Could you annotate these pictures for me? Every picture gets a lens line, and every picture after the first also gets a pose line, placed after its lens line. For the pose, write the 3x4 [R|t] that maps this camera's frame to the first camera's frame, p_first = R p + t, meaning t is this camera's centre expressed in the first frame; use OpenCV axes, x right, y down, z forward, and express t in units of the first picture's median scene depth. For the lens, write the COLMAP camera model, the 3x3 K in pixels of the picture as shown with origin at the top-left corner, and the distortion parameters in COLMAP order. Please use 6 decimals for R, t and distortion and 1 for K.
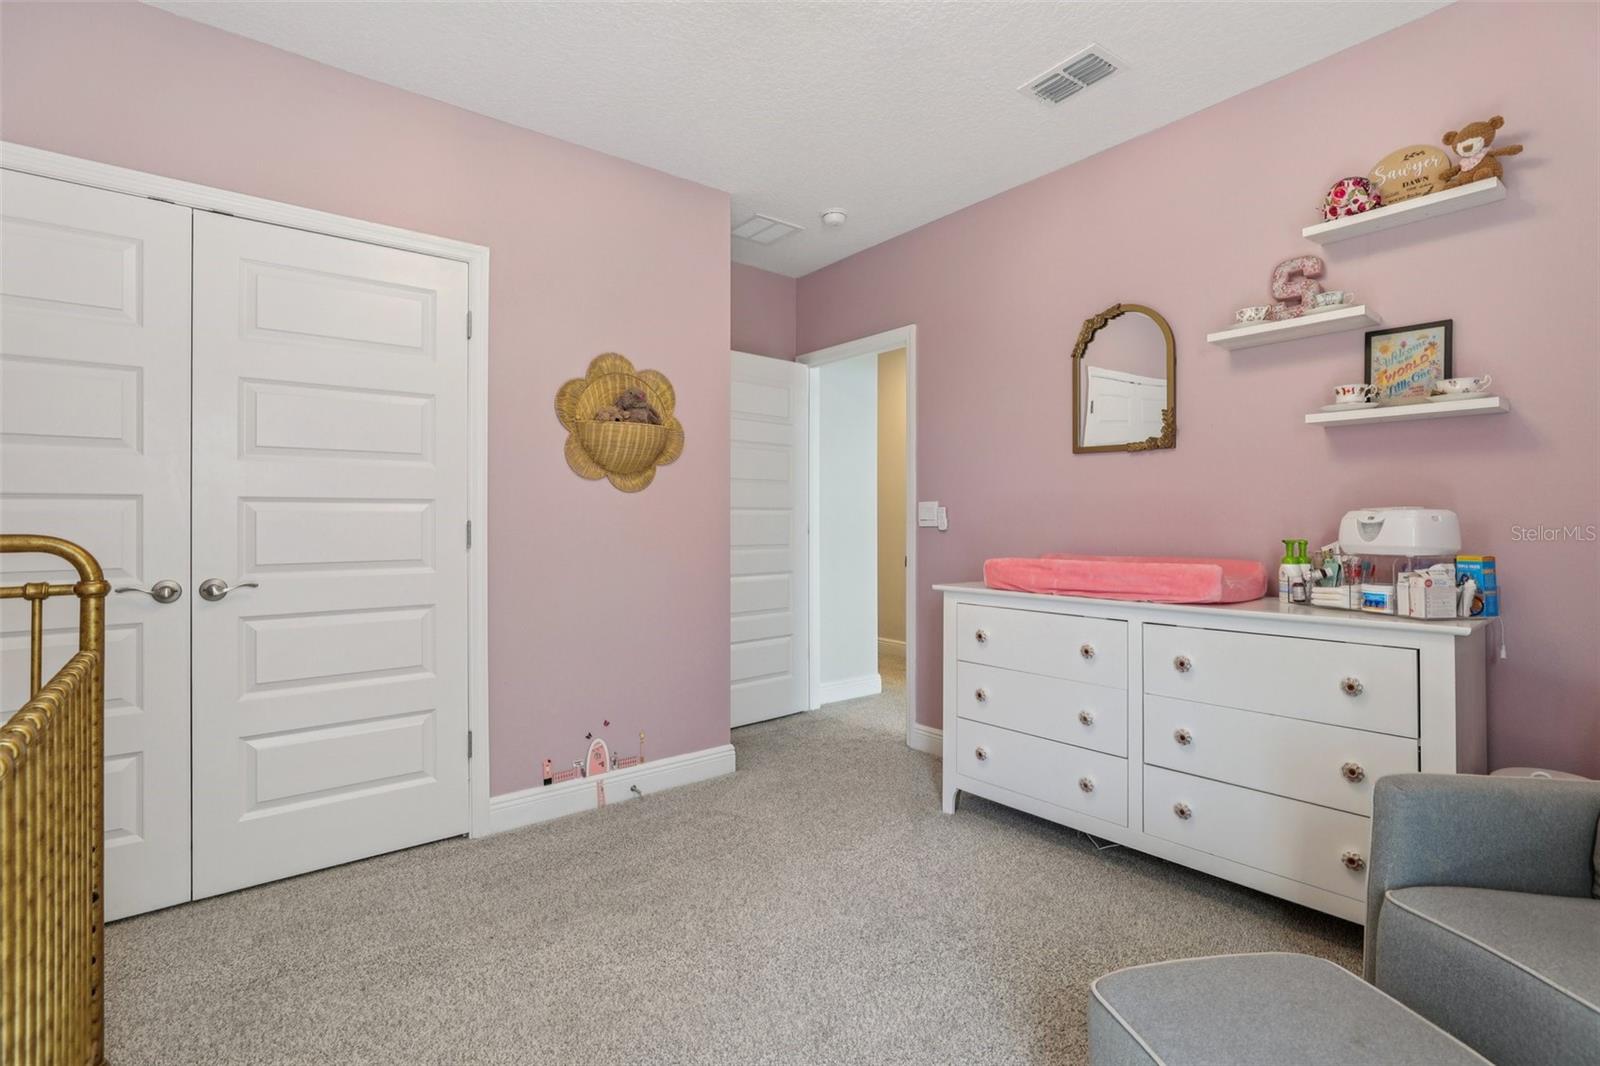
lens RADIAL K [[728.8, 0, 786.3], [0, 728.8, 517.1], [0, 0, 1]] dist [-0.011583, 0.000310]
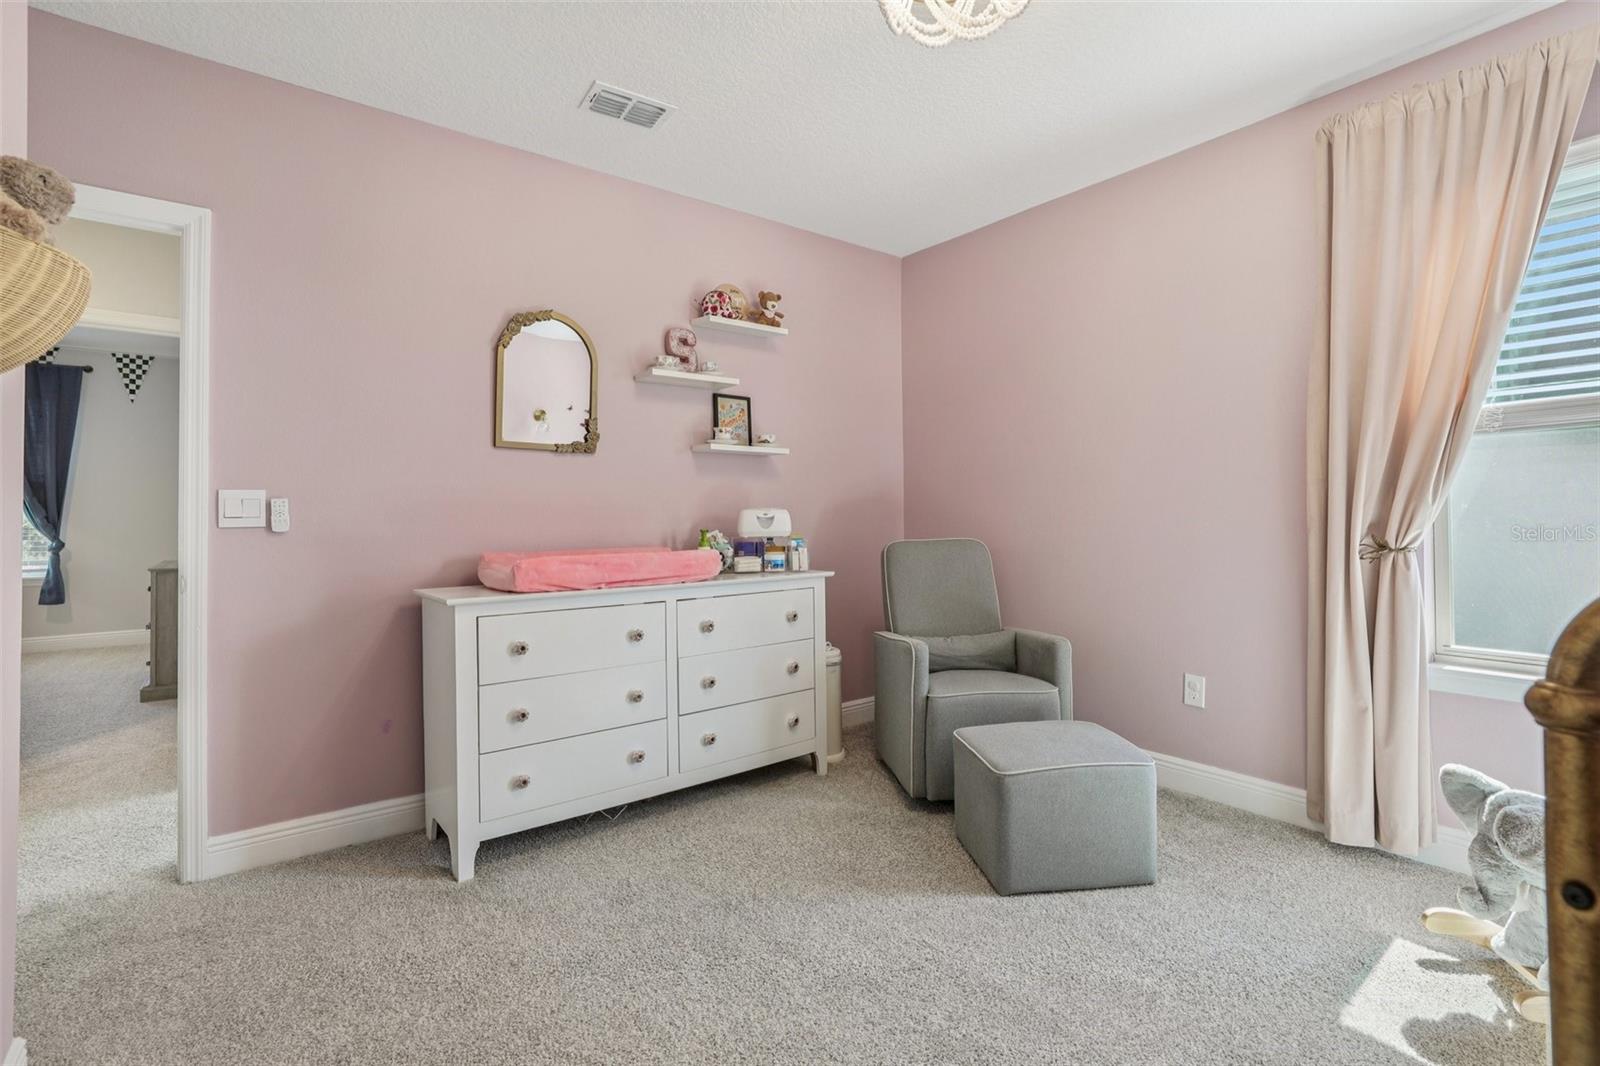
lens RADIAL K [[728.8, 0, 786.3], [0, 728.8, 517.1], [0, 0, 1]] dist [-0.011583, 0.000310]
pose [[0.037802, 0.000914, 0.999285, -0.673617], [0.001653, 0.999998, -0.000977, 0.007577], [-0.999284, 0.001689, 0.037801, 0.727304]]
